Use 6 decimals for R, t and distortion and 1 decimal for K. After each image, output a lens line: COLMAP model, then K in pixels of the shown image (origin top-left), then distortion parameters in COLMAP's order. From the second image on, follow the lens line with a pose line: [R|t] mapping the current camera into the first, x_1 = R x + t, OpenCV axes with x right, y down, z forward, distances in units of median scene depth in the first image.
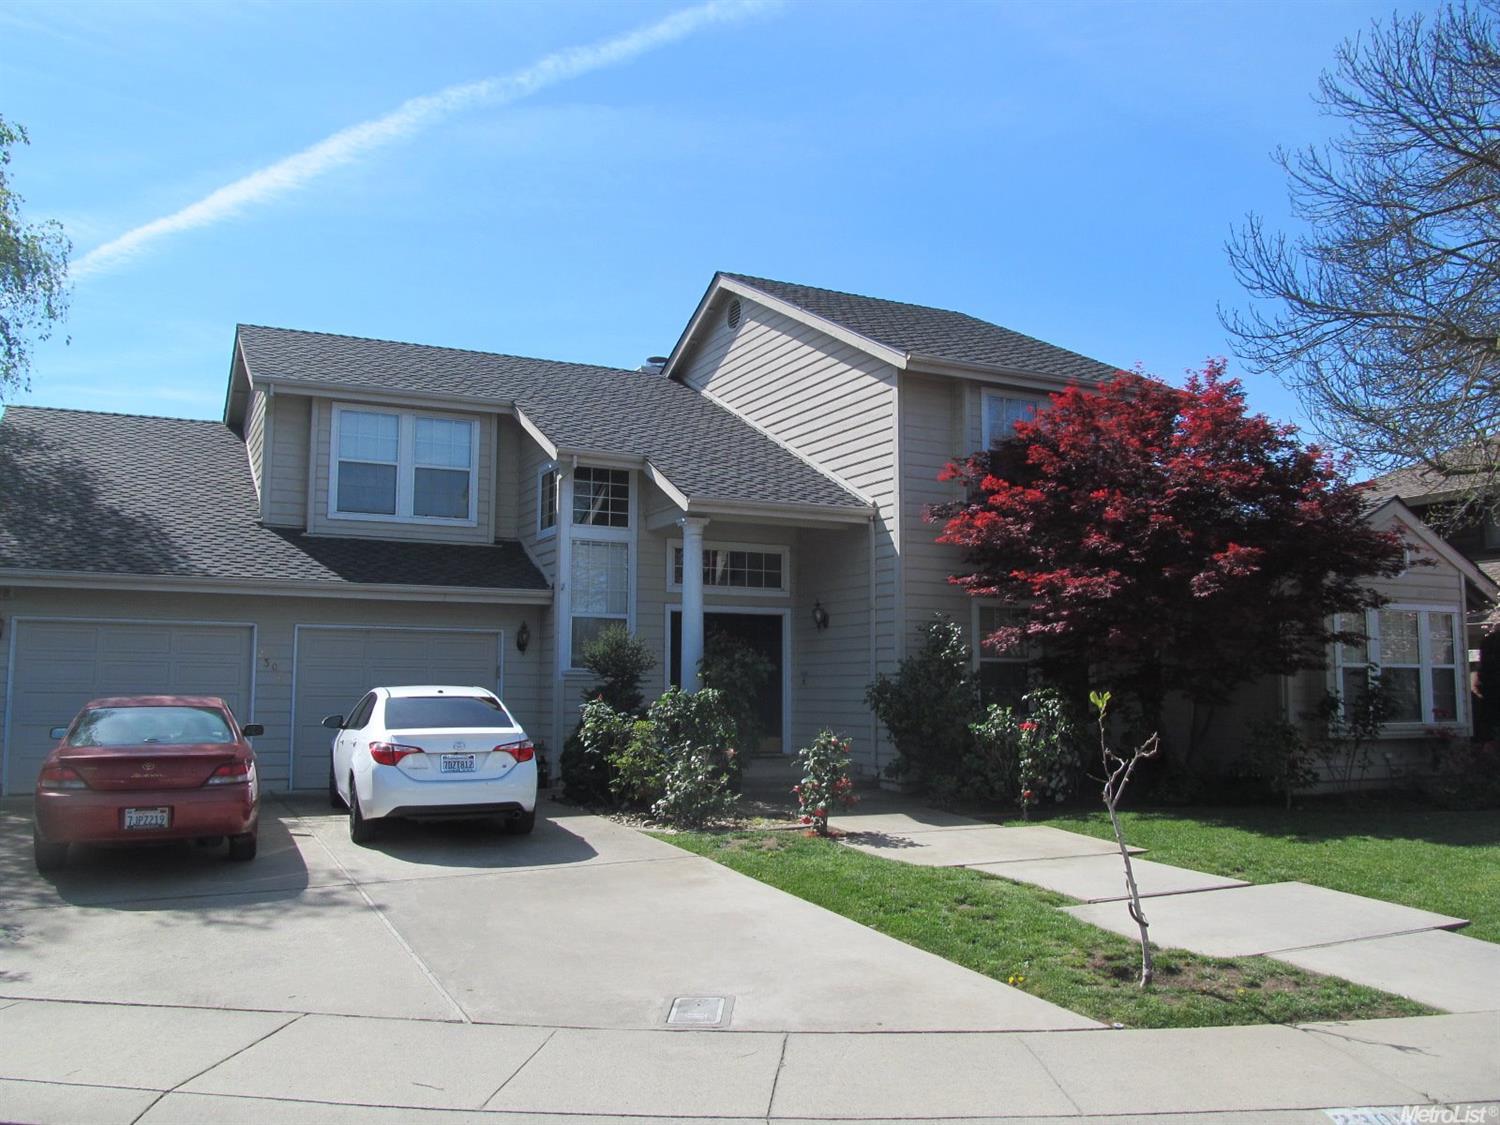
lens RADIAL K [[1246.9, 0, 749.0], [0, 1246.9, 571.6], [0, 0, 1]] dist [-0.066137, 0.034206]
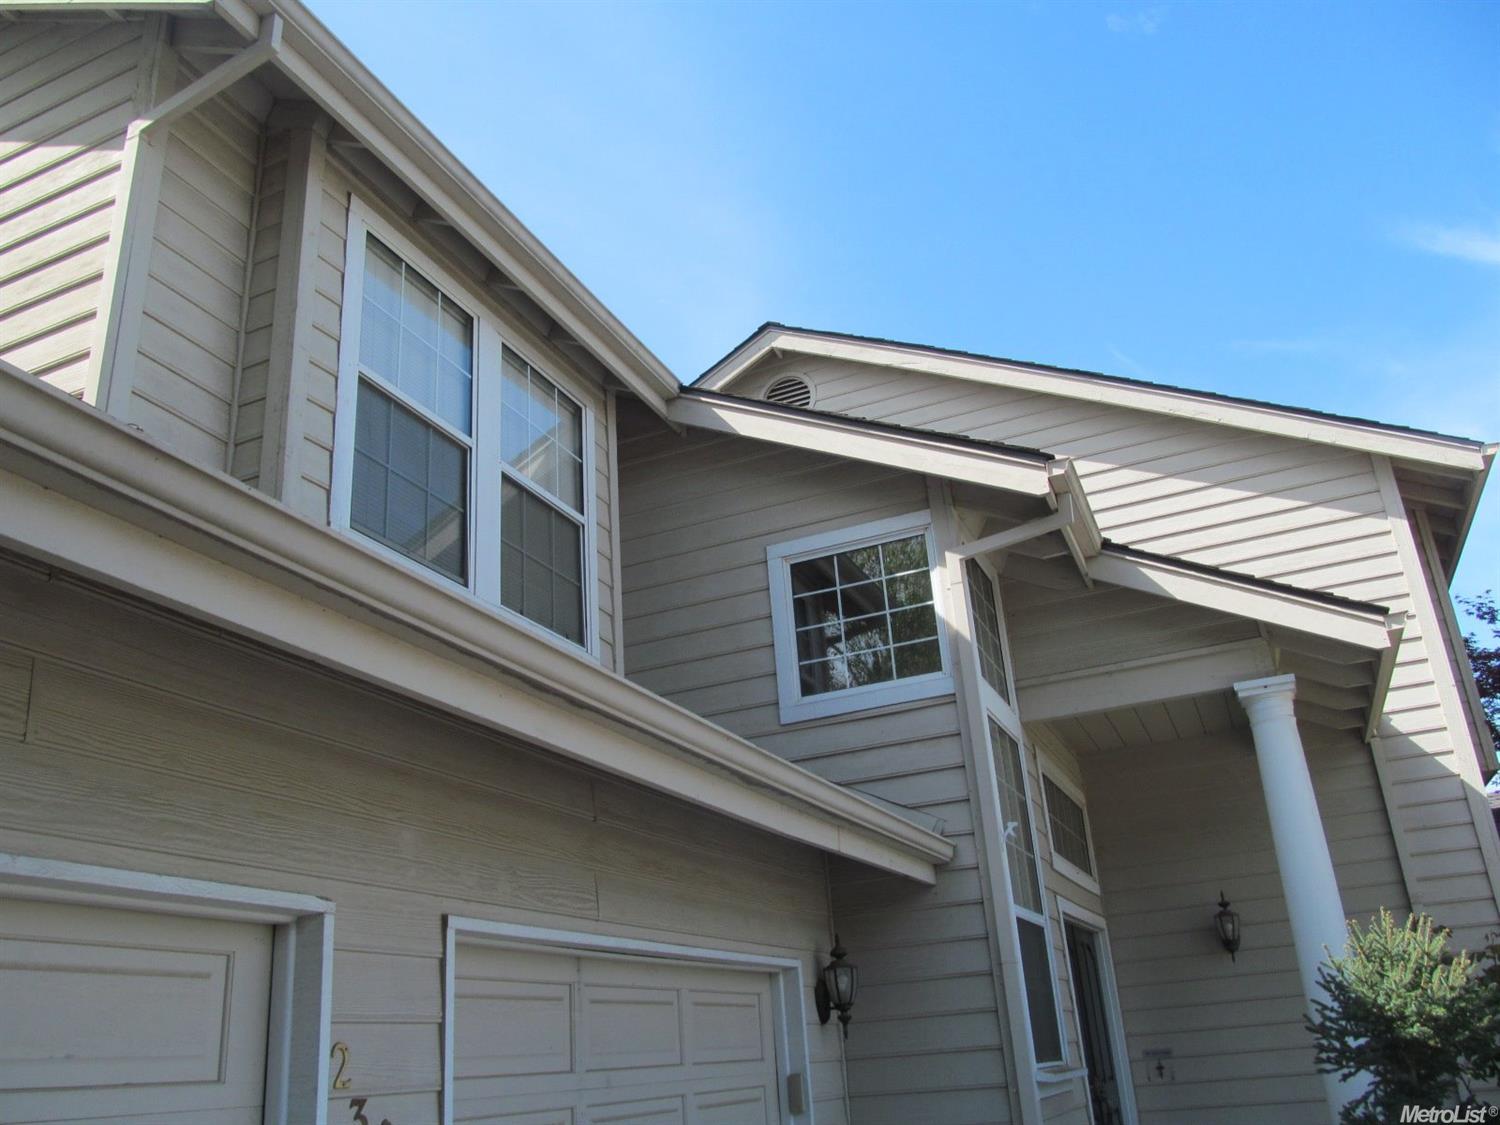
lens RADIAL K [[1246.9, 0, 738.3], [0, 1246.9, 560.9], [0, 0, 1]] dist [-0.066137, 0.034206]
pose [[0.768882, 0.192207, 0.609817, -0.478187], [0.004222, 0.952200, -0.305446, 0.050580], [-0.639377, 0.237427, 0.731318, 0.807144]]
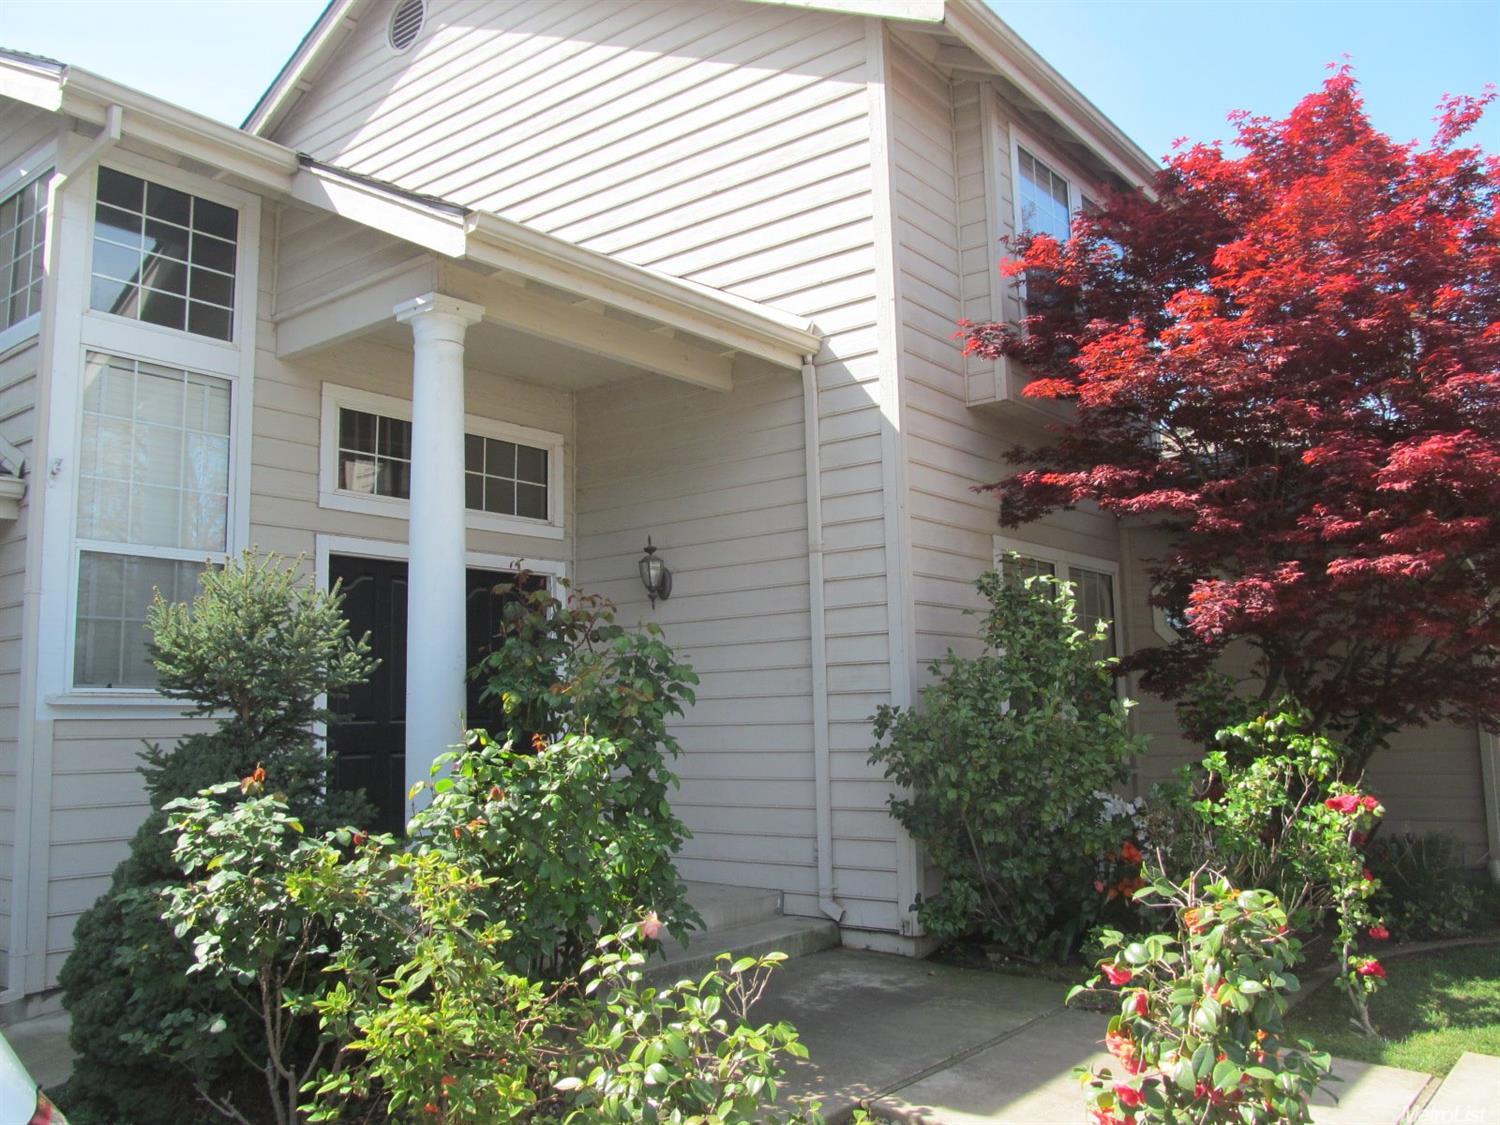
lens RADIAL K [[1246.9, 0, 751.9], [0, 1246.9, 560.9], [0, 0, 1]] dist [-0.066137, 0.034206]
pose [[0.904387, 0.030169, 0.425645, -0.123413], [-0.014357, 0.999084, -0.040307, 0.054710], [-0.426471, 0.030342, 0.903992, 0.618721]]
